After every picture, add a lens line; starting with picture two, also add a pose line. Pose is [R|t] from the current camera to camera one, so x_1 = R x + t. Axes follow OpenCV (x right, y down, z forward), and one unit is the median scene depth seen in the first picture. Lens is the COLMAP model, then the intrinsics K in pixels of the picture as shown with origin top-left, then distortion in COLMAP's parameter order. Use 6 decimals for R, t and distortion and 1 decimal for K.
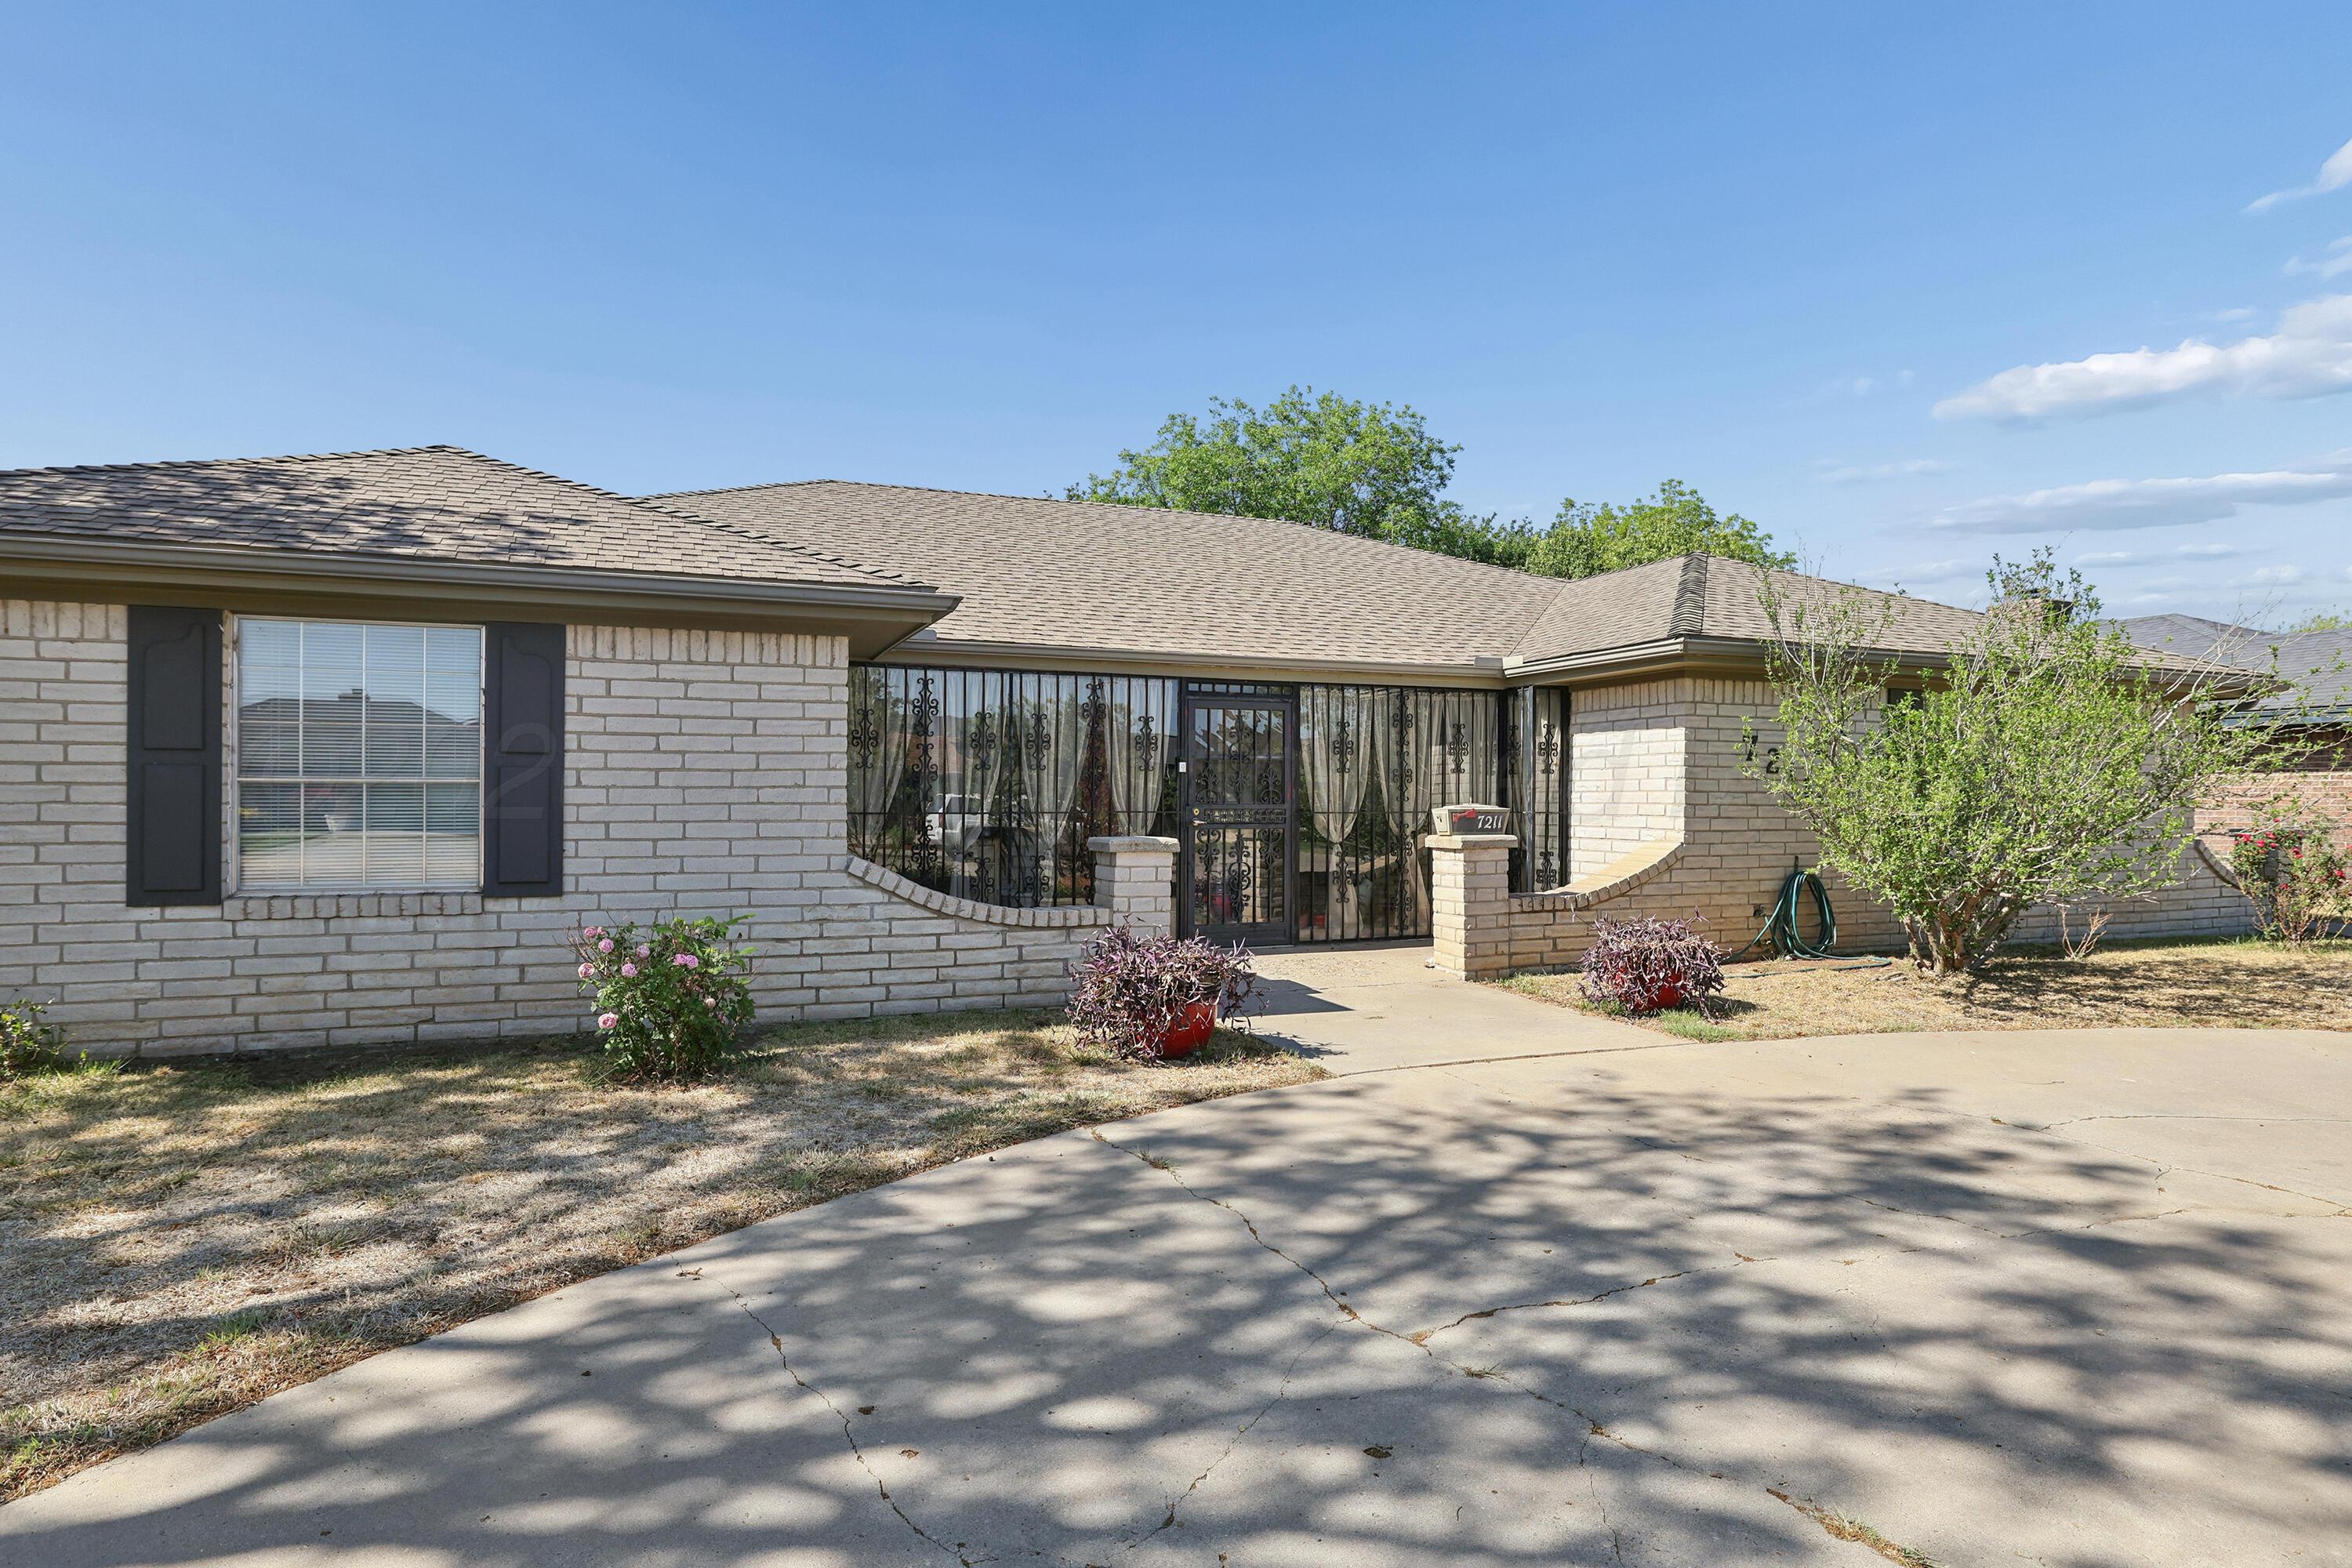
lens RADIAL K [[1153.2, 0, 1163.5], [0, 1153.2, 796.9], [0, 0, 1]] dist [-0.023491, -0.000072]
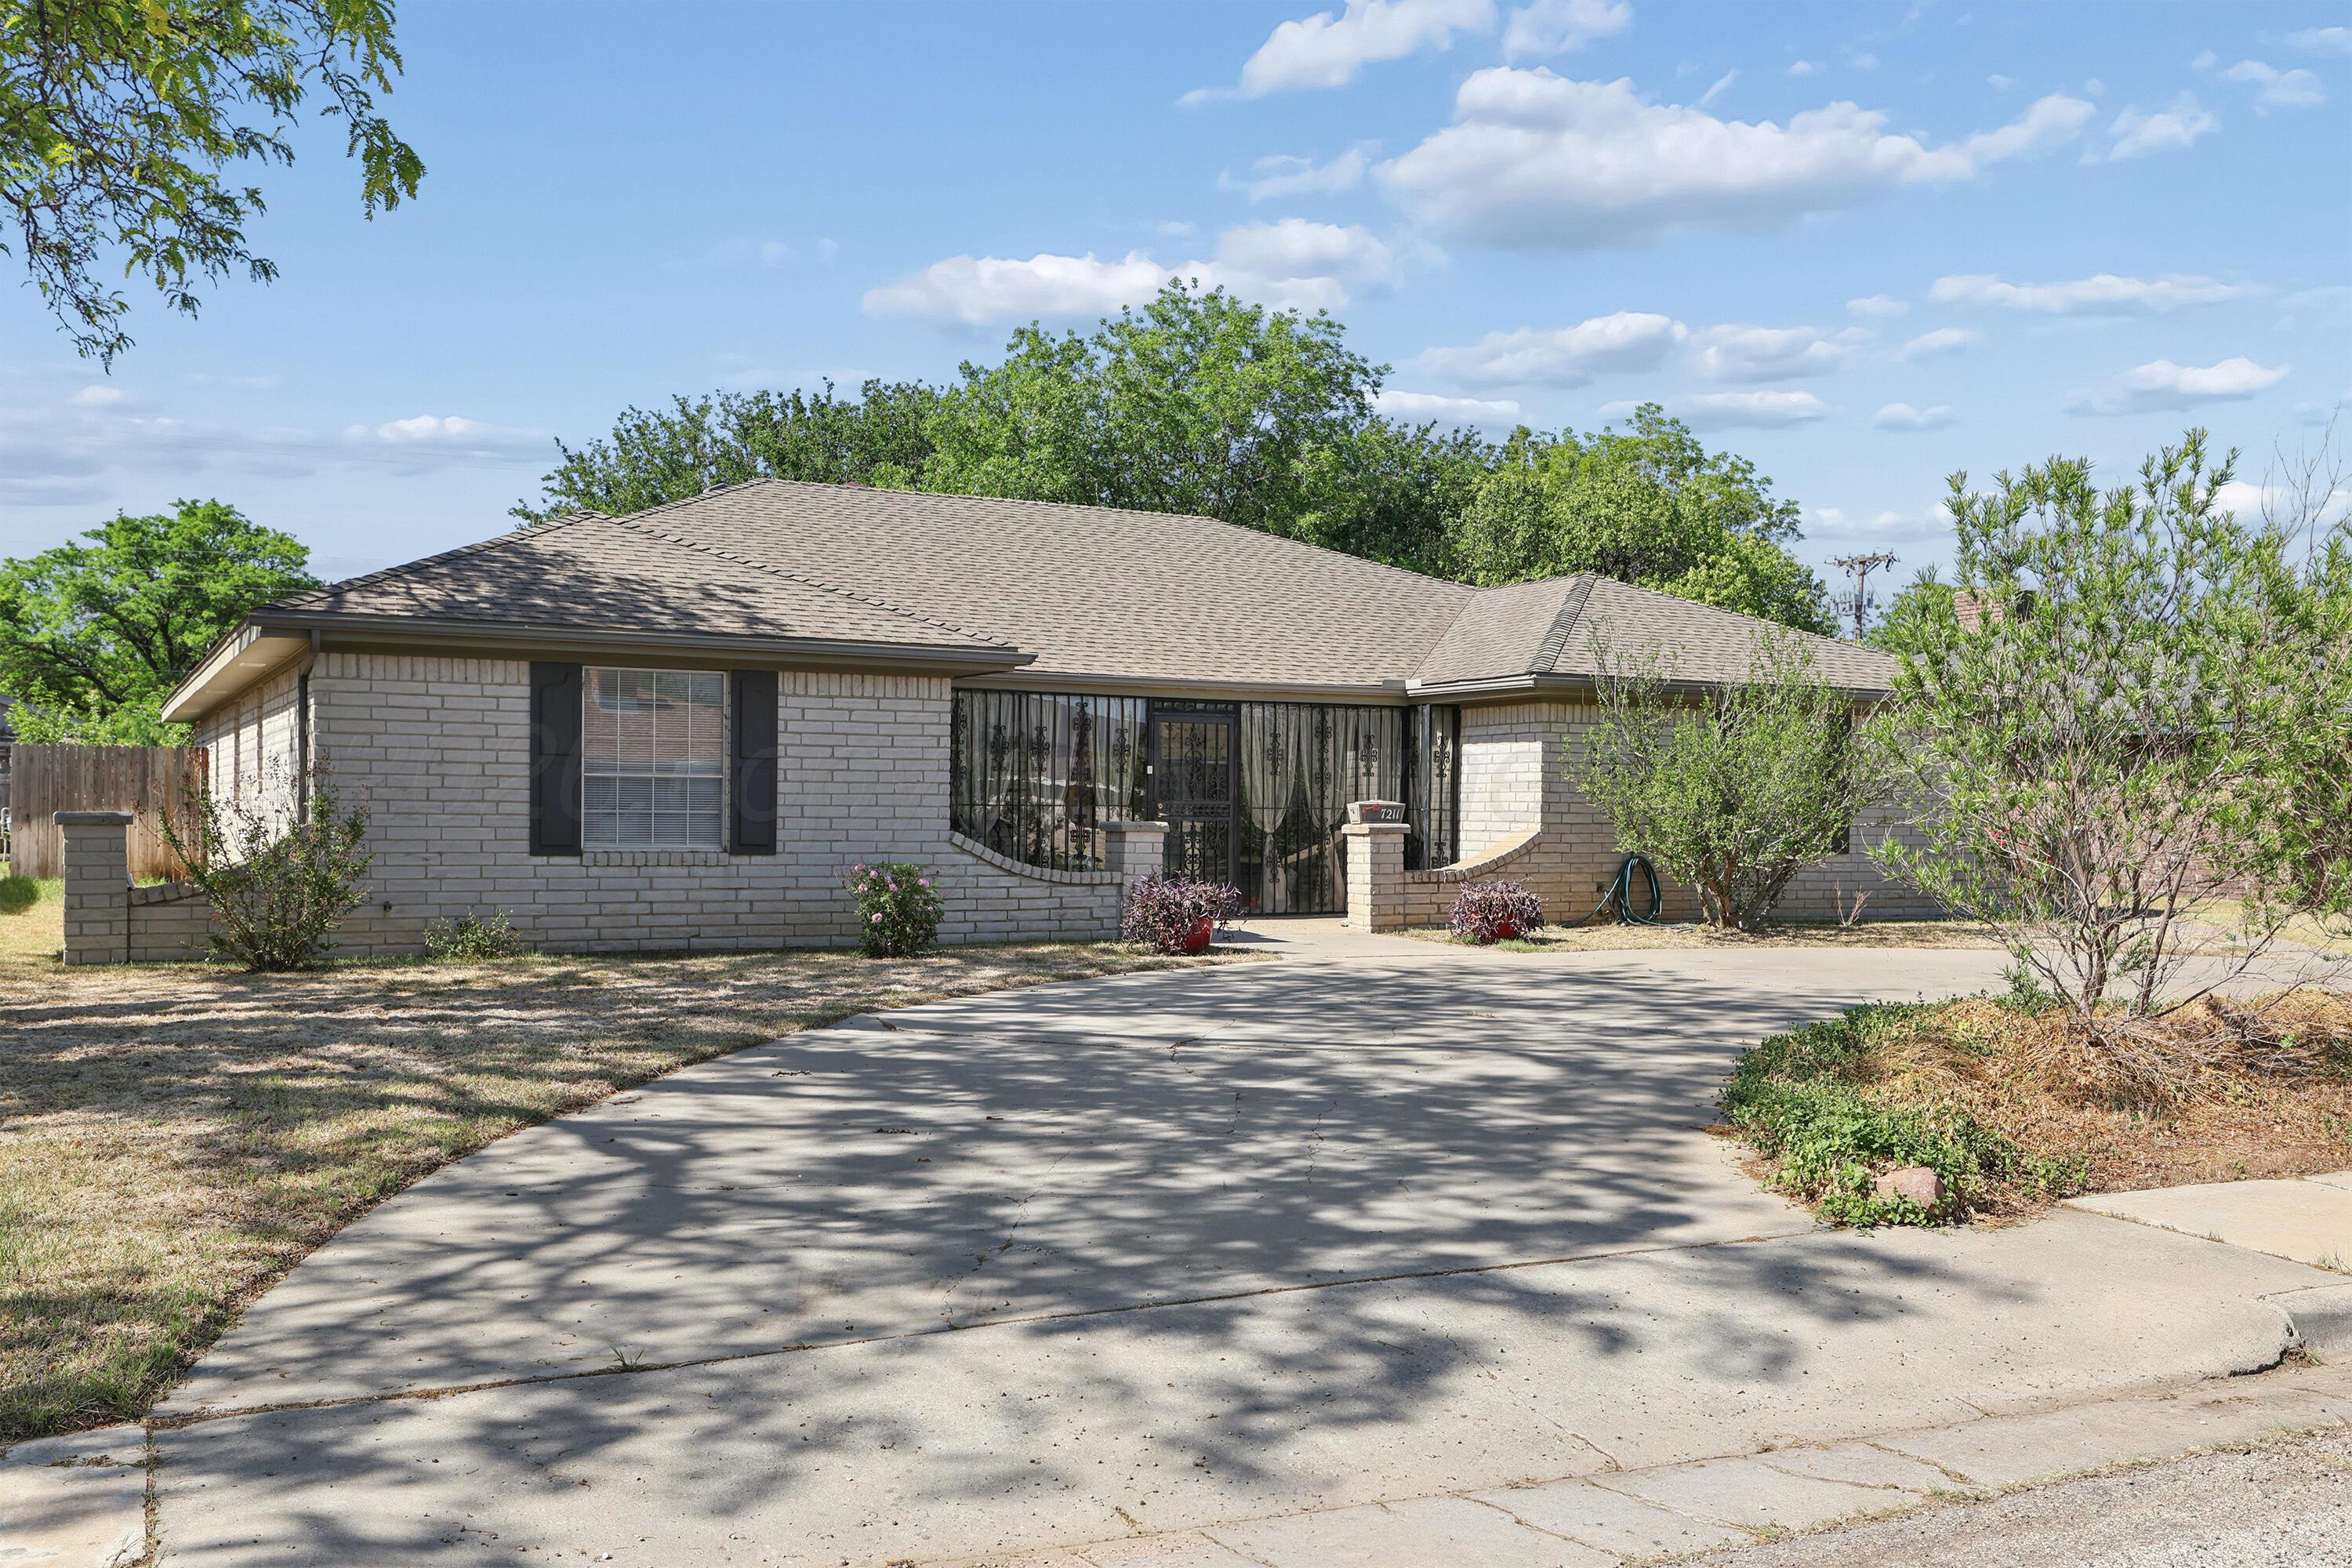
lens RADIAL K [[3234.0, 0, 1176.0], [0, 3234.0, 784.0], [0, 0, 1]] dist [-0.000116, 0.003496]
pose [[0.984459, 0.007305, 0.175465, -0.569480], [-0.004437, 0.999850, -0.016729, 0.047636], [-0.175561, 0.015691, 0.984343, -2.439345]]
